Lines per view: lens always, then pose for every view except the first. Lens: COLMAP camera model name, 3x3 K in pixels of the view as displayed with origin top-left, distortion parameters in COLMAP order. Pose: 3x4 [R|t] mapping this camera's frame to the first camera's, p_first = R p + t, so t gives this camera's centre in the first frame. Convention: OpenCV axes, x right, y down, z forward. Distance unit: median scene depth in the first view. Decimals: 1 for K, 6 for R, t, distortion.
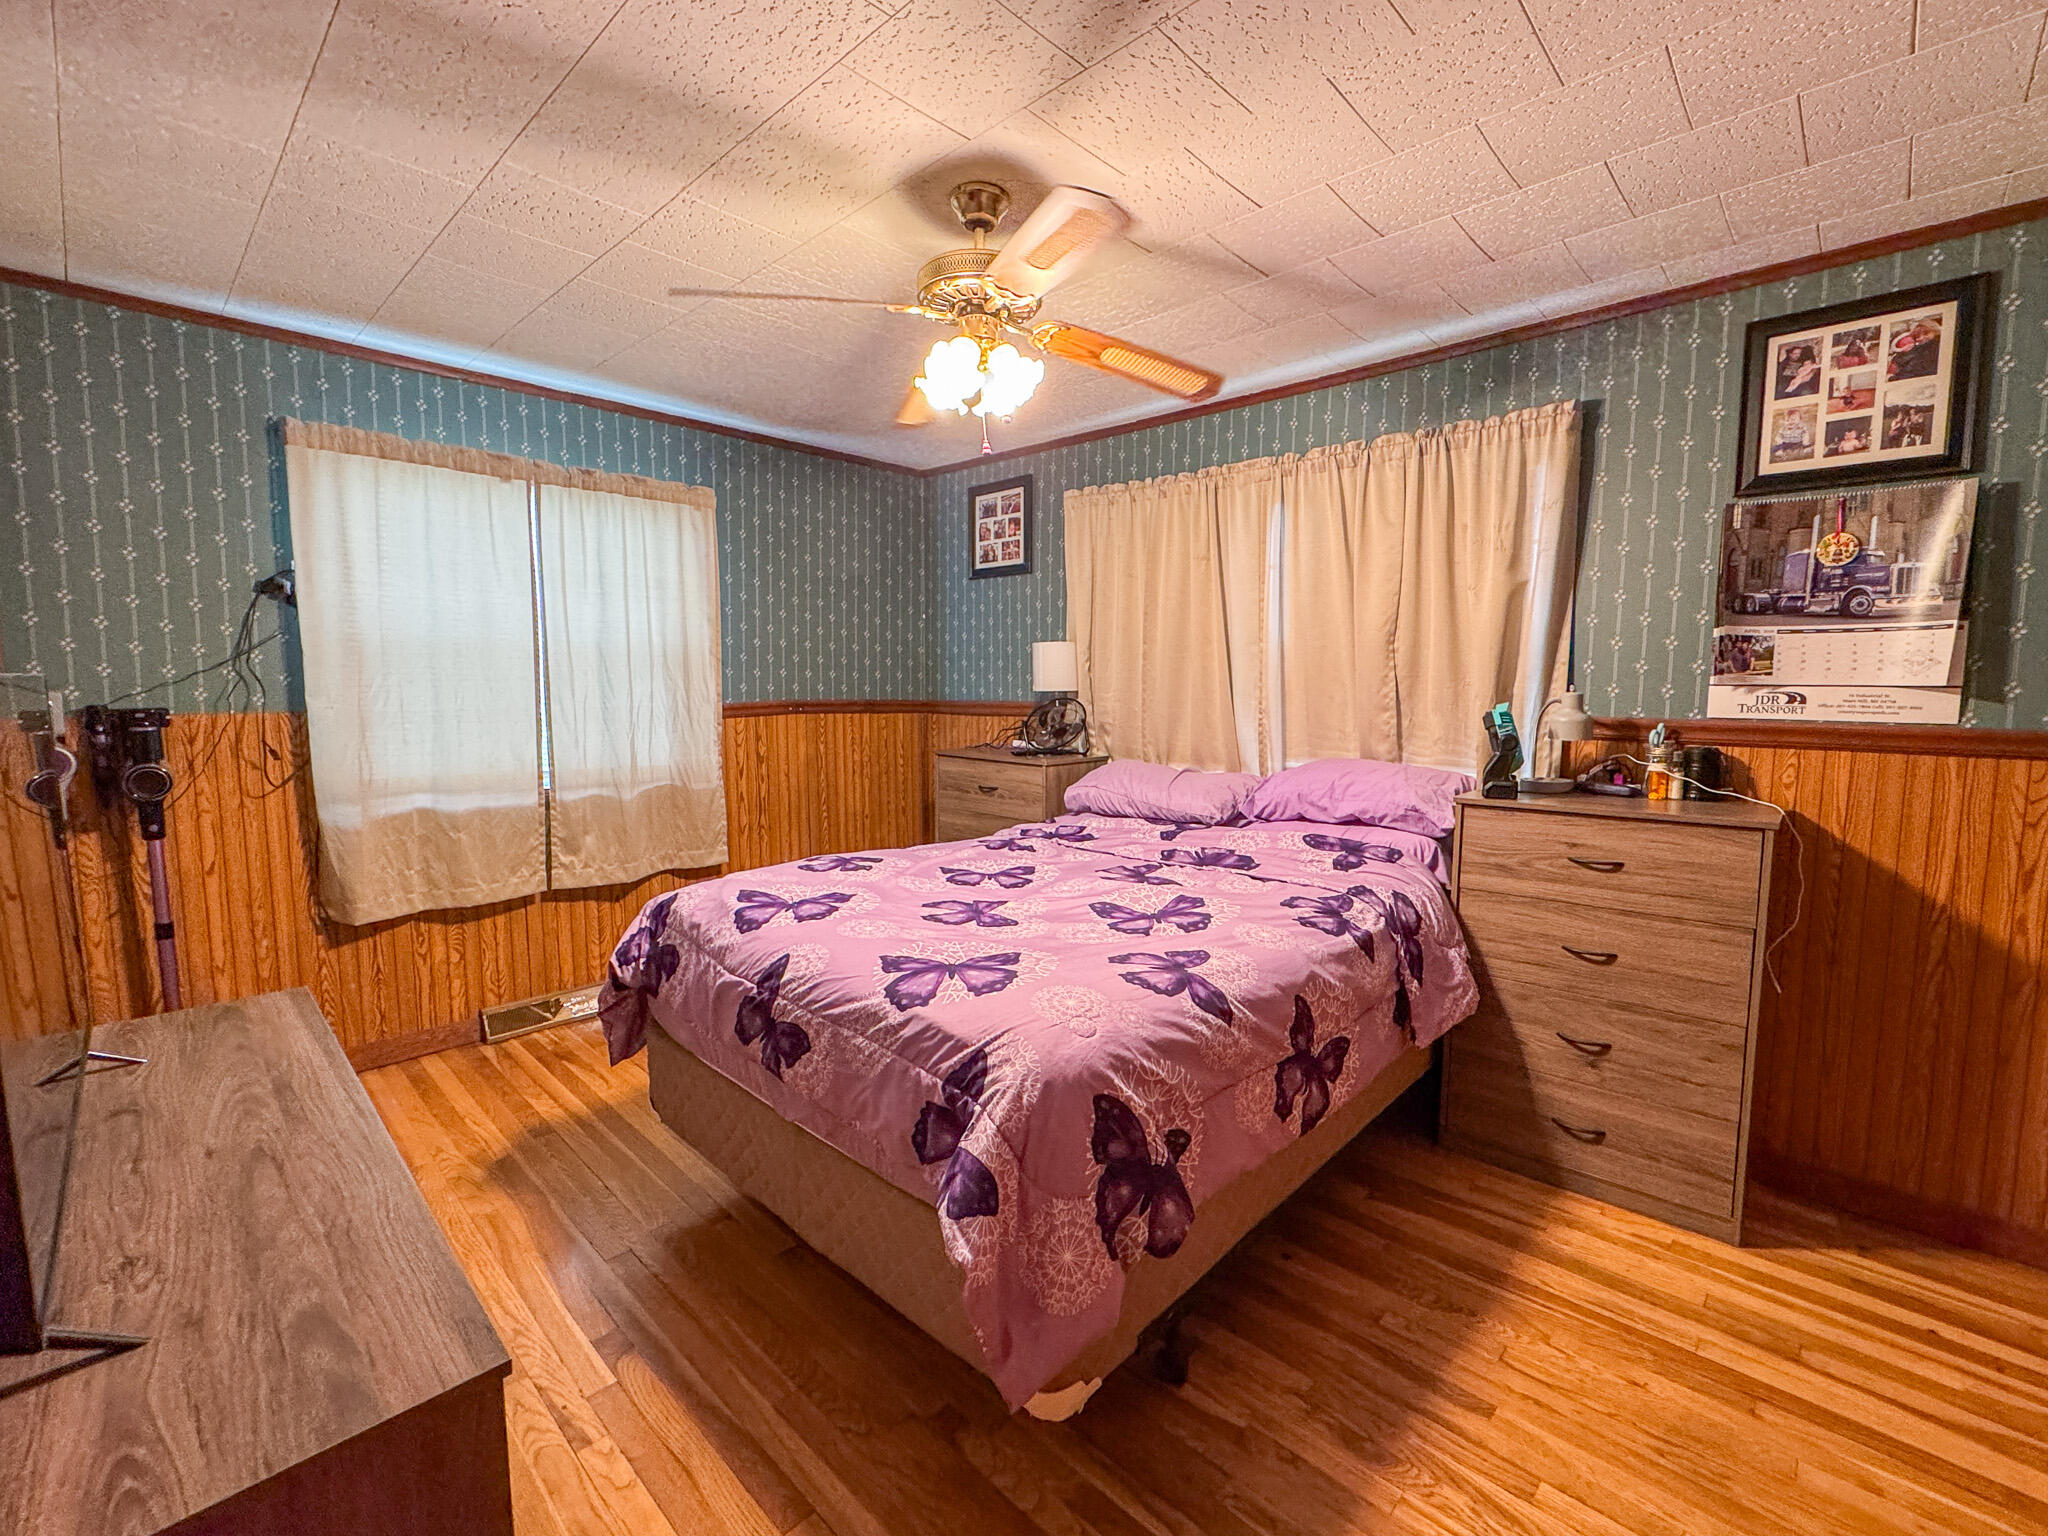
lens RADIAL K [[888.3, 0, 1038.9], [0, 888.3, 768.9], [0, 0, 1]] dist [-0.003308, -0.000499]
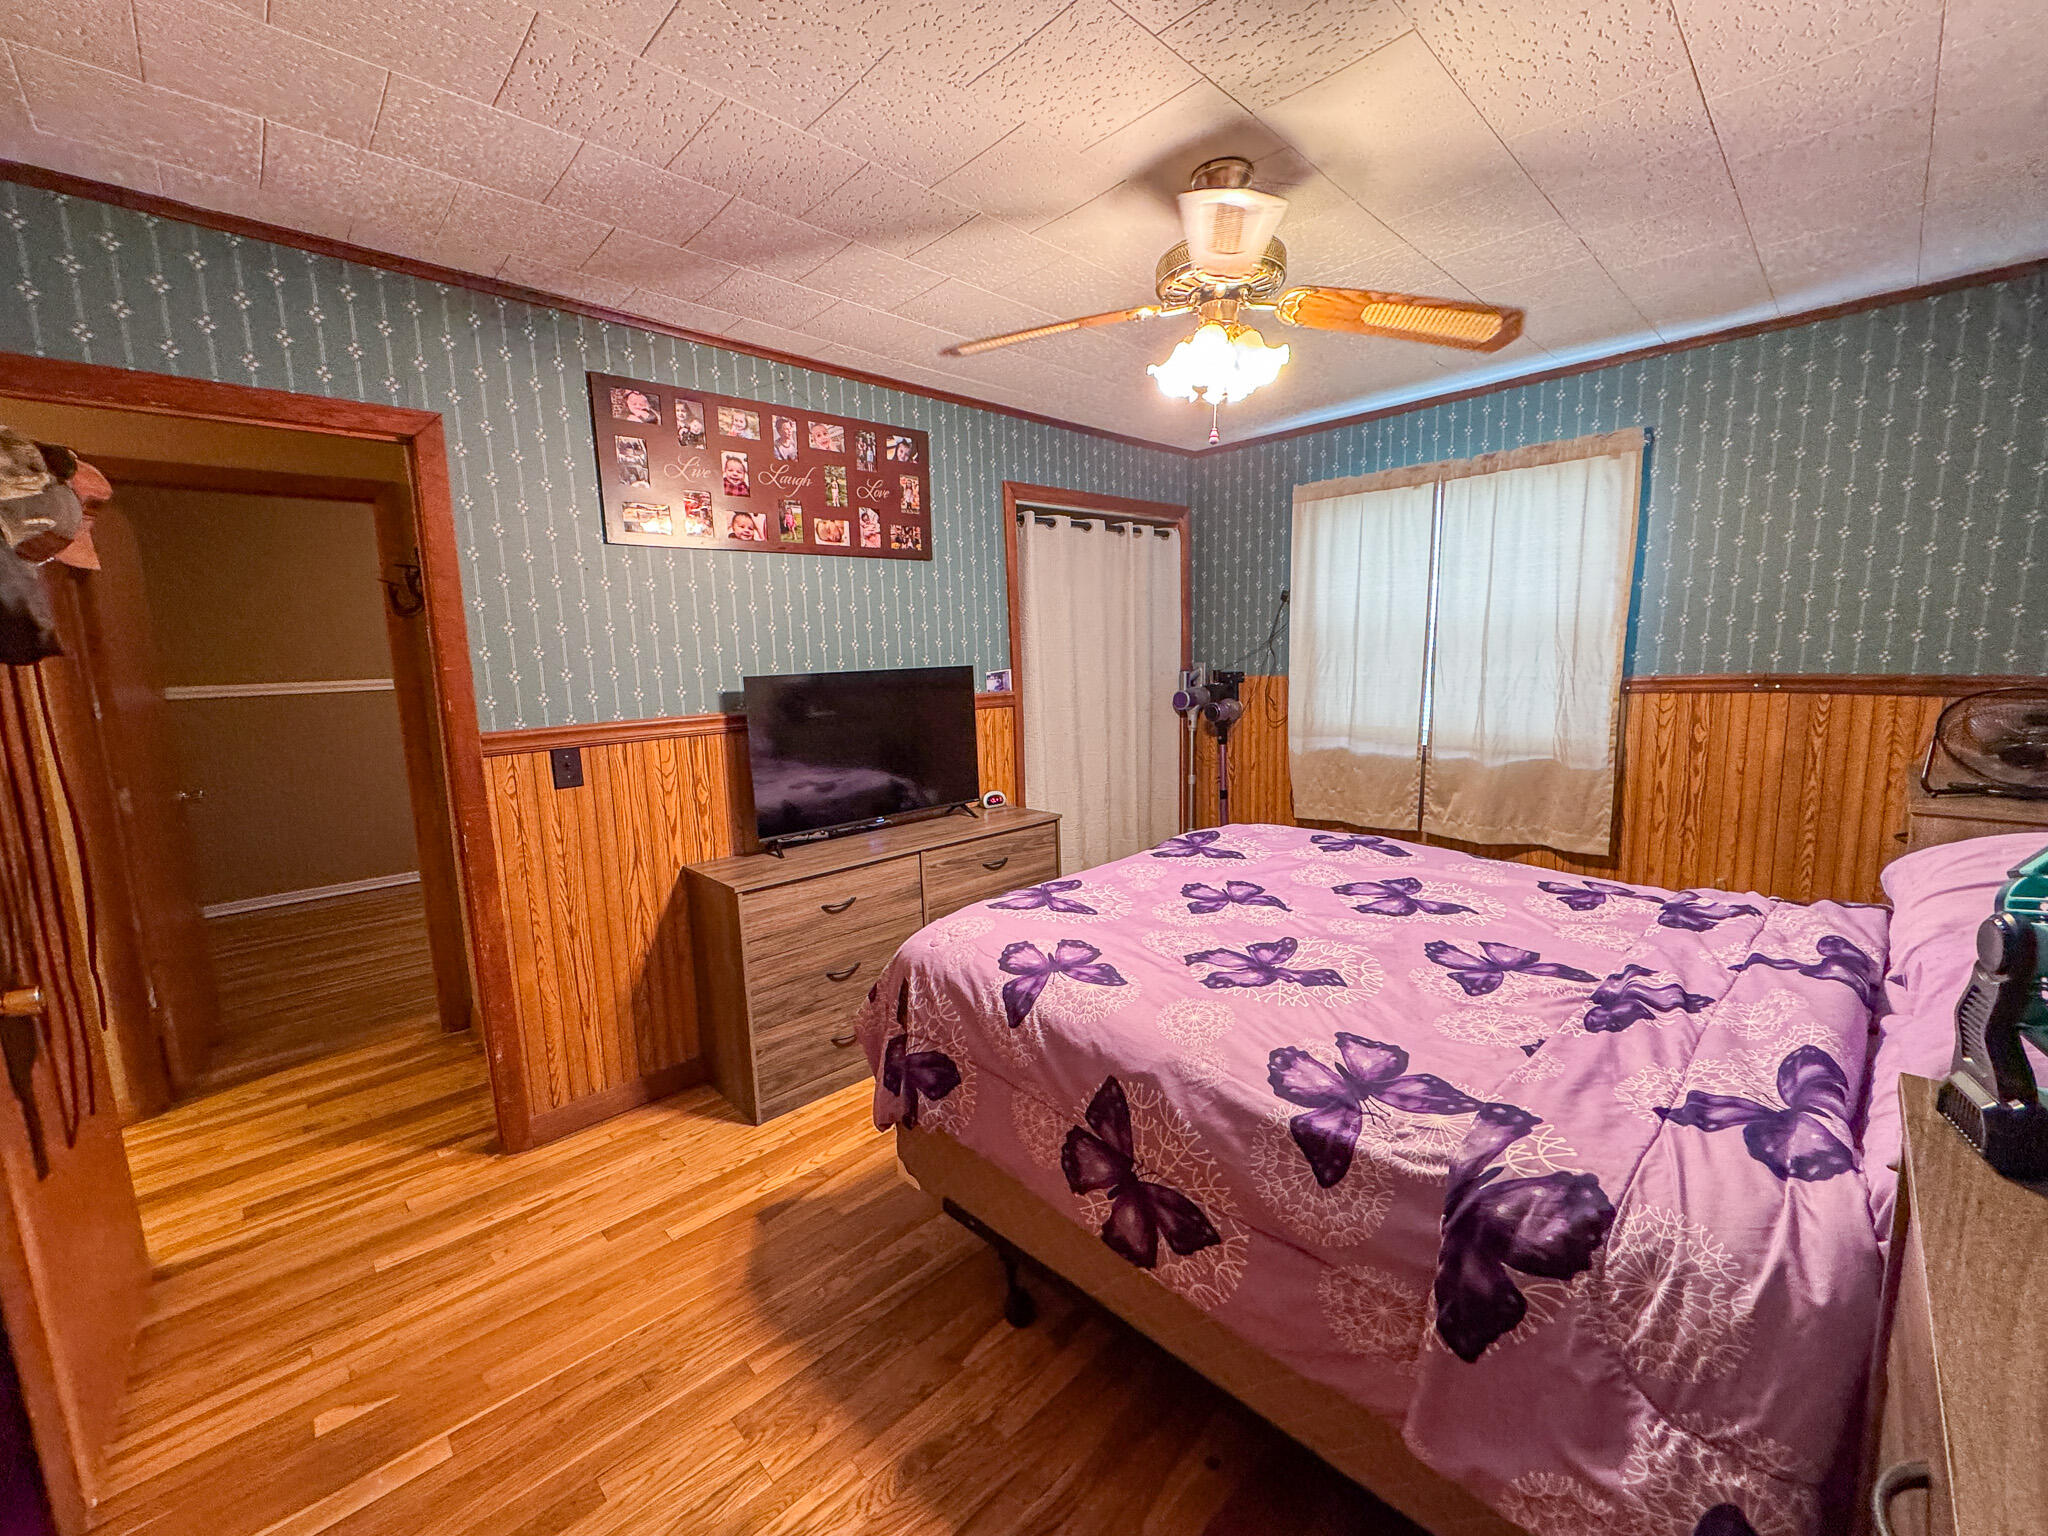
lens RADIAL K [[827.4, 0, 1039.5], [0, 827.4, 770.8], [0, 0, 1]] dist [-0.001840, 0.000182]
pose [[-0.035803, 0.143764, -0.988964, 0.633405], [-0.071578, 0.986688, 0.146024, -0.078466], [0.996792, 0.076017, -0.025036, 0.593567]]
